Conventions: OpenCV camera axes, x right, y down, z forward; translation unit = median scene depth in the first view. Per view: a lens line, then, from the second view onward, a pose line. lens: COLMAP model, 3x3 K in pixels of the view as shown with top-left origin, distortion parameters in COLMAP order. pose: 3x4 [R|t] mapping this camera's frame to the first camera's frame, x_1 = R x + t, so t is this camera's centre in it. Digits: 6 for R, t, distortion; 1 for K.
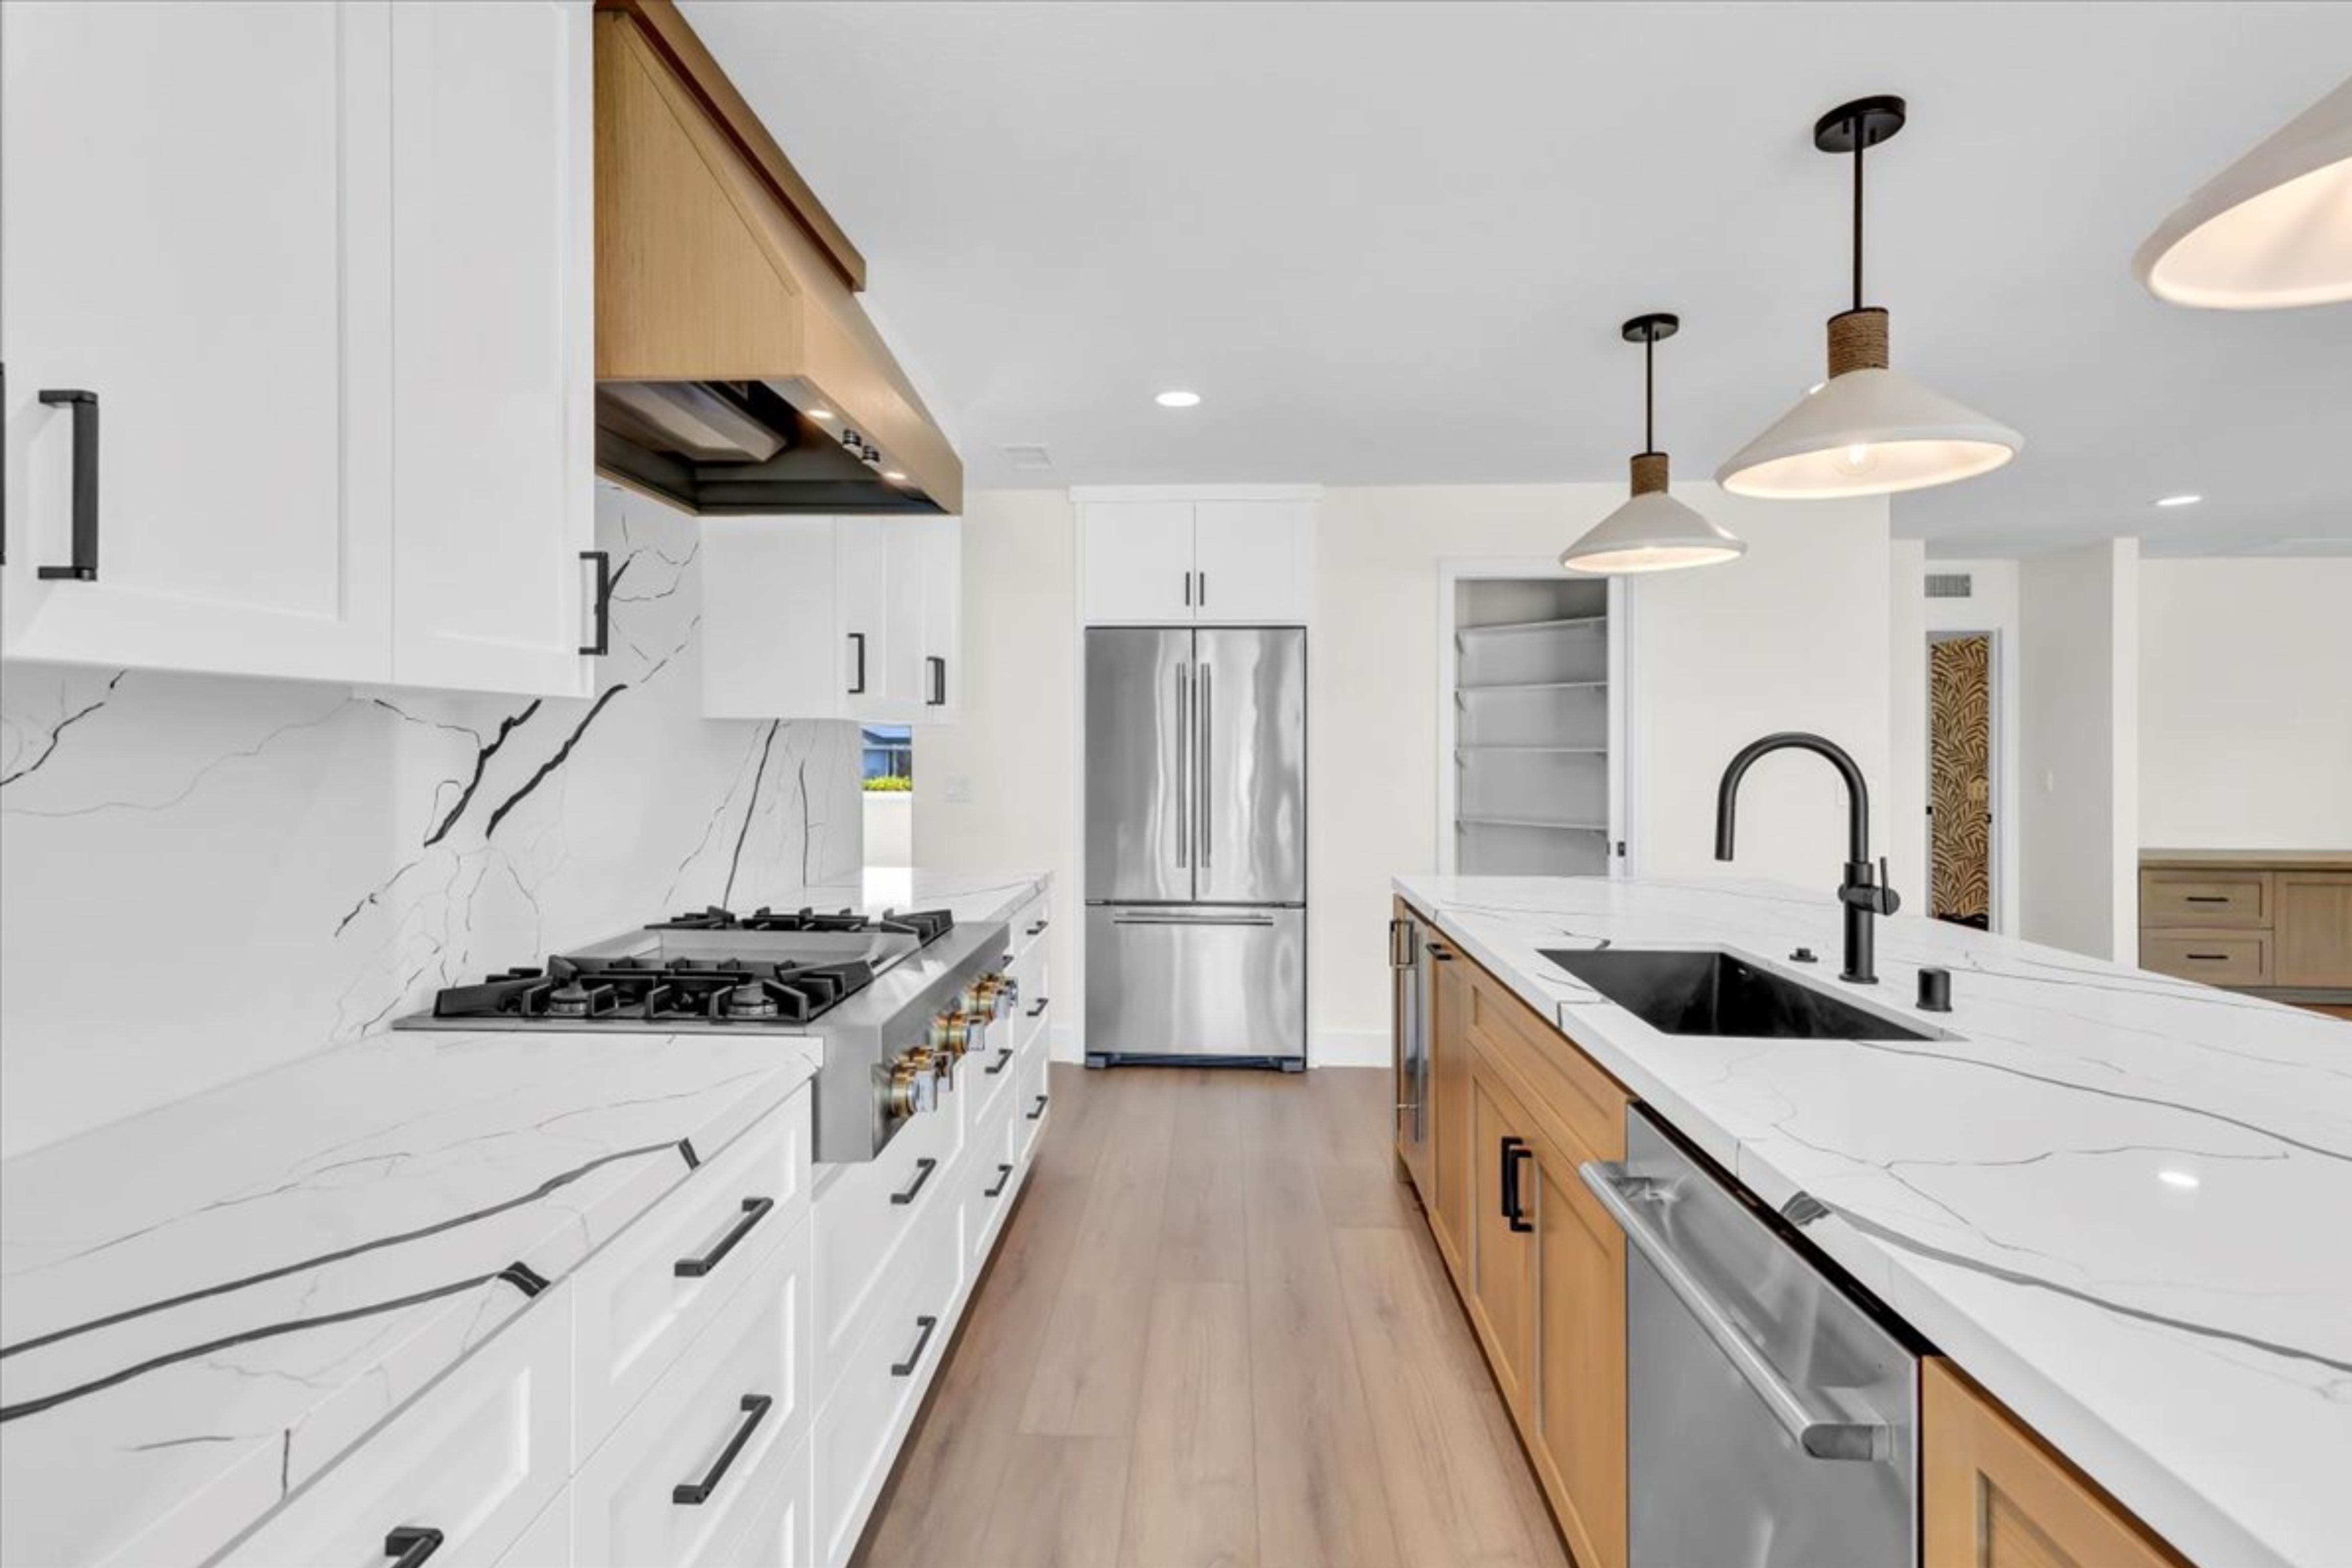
lens RADIAL K [[1088.0, 0, 1173.6], [0, 1088.0, 744.6], [0, 0, 1]] dist [0.000256, 0.000040]
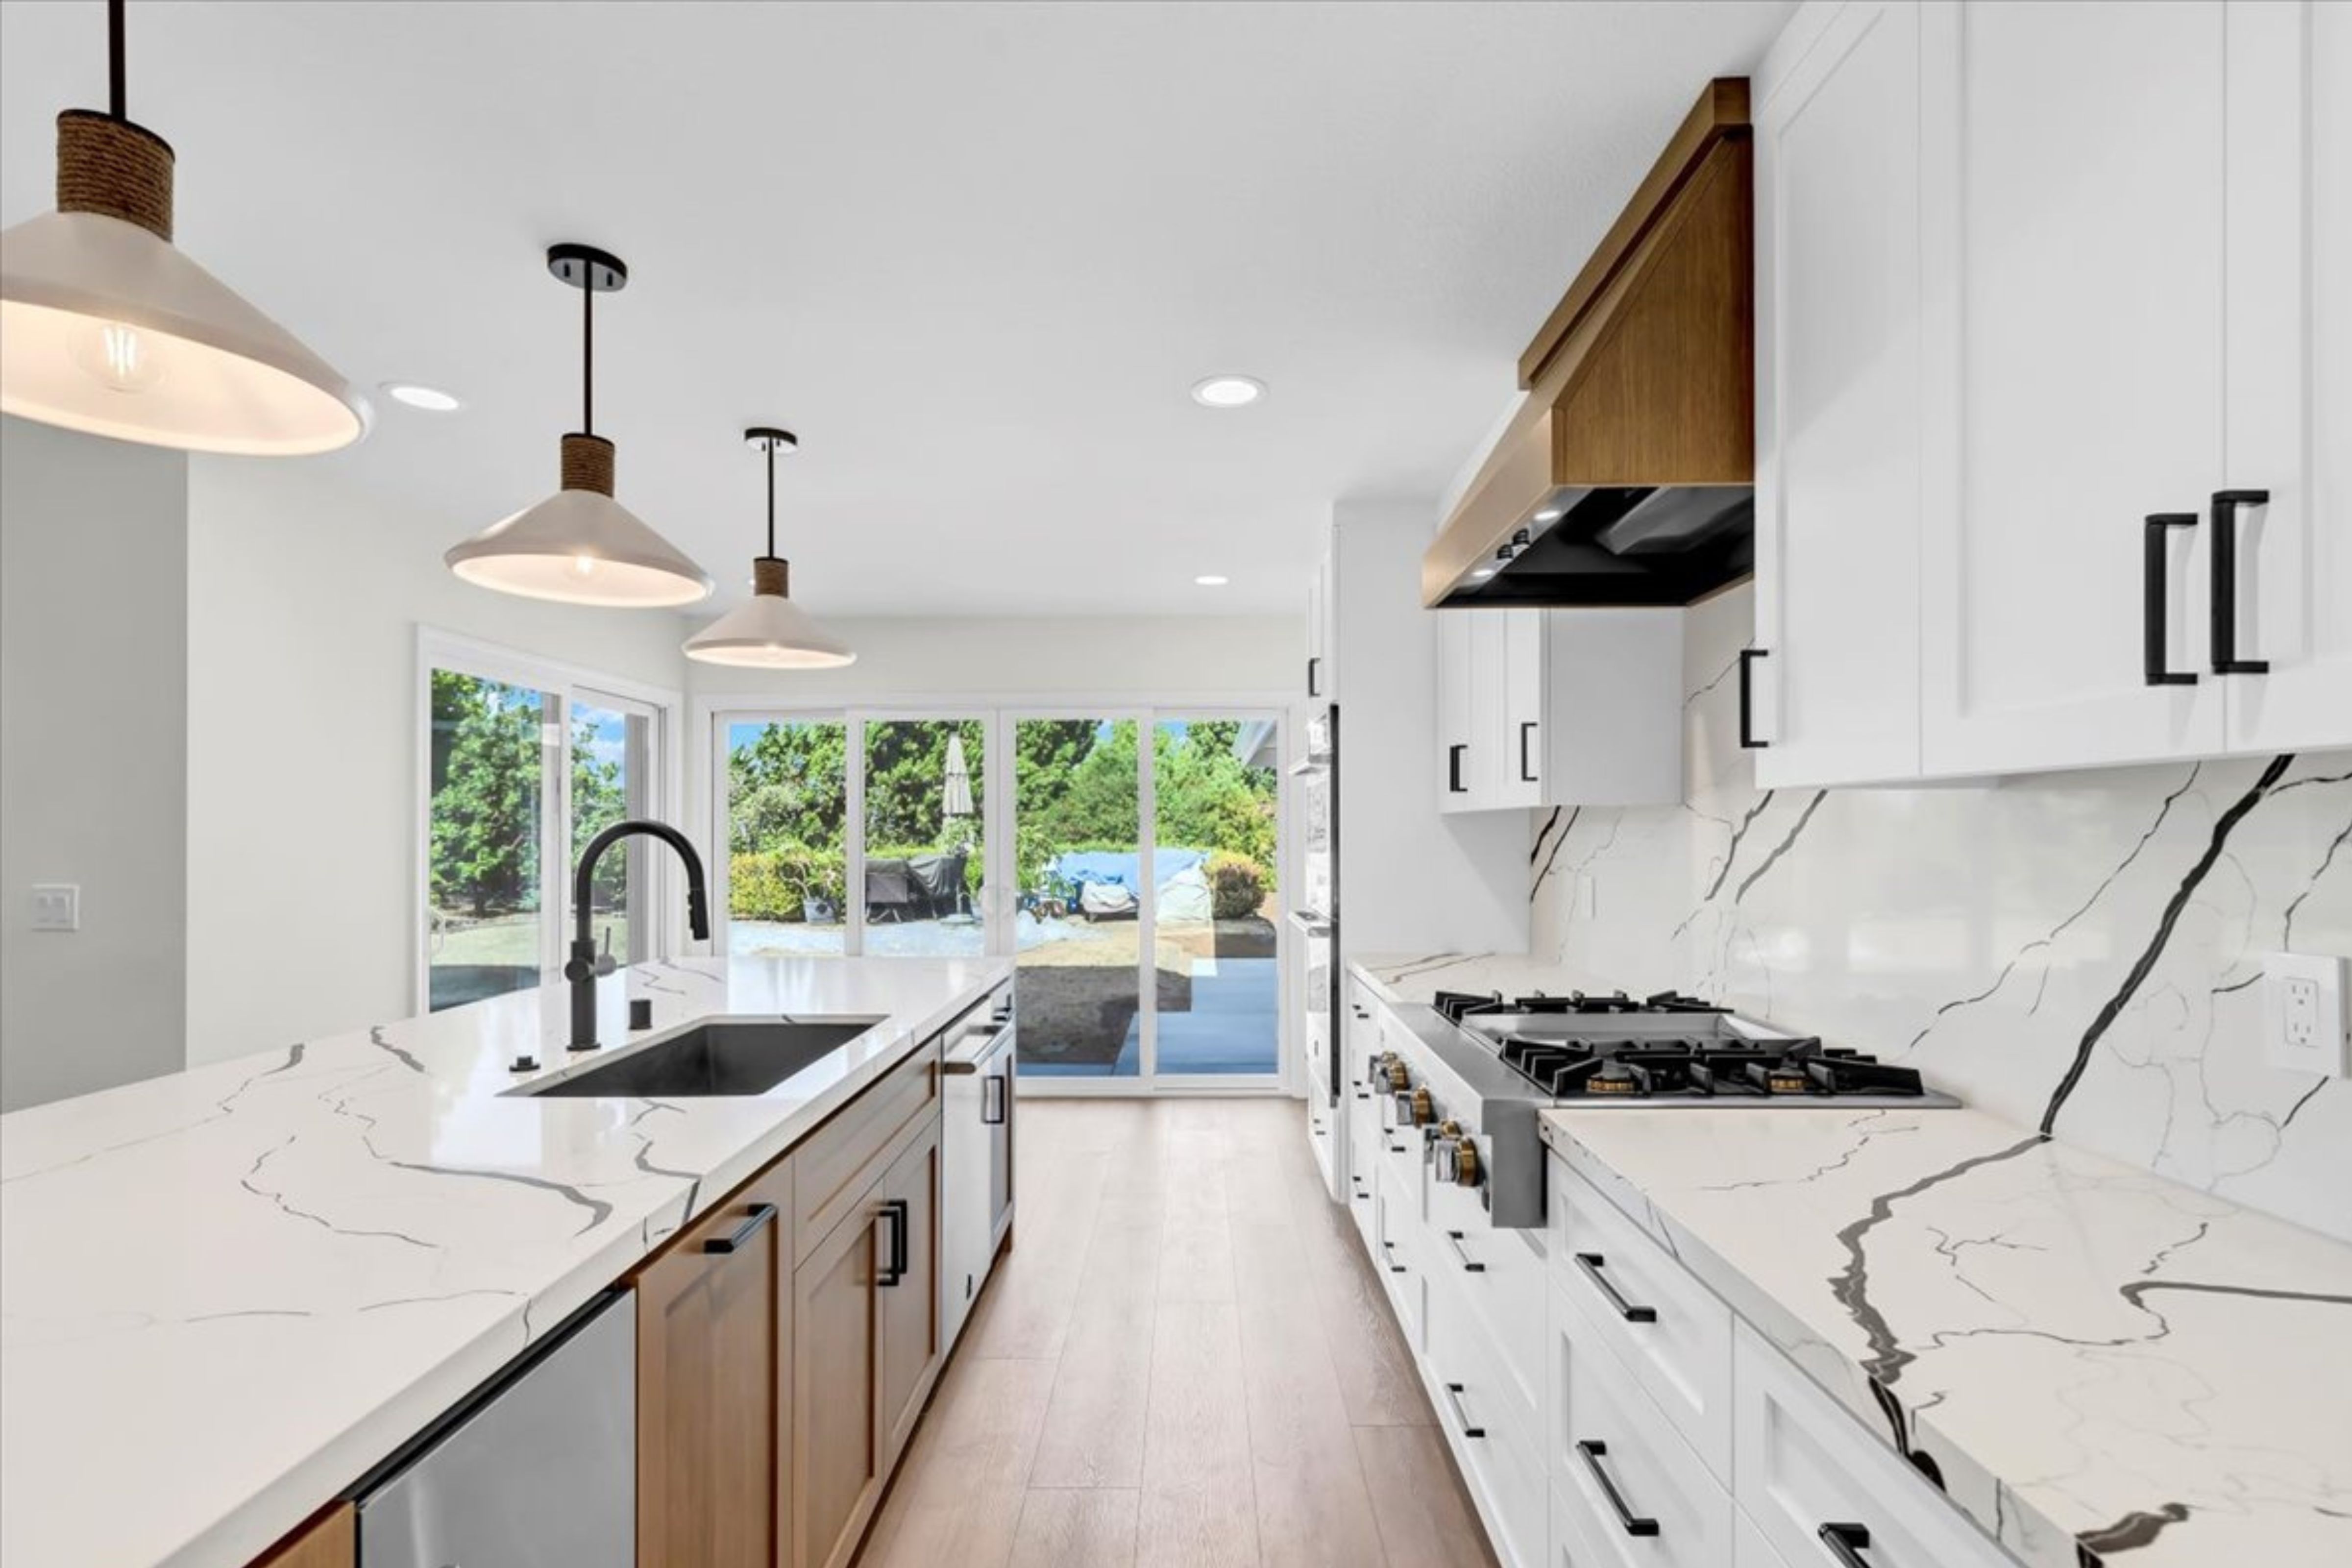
lens RADIAL K [[1096.3, 0, 1179.9], [0, 1096.3, 808.8], [0, 0, 1]] dist [0.000590, -0.000011]
pose [[-0.999851, -0.002971, -0.017008, 0.051665], [-0.002613, 0.999776, -0.021000, 0.001695], [0.017066, -0.020952, -0.999635, 2.162121]]
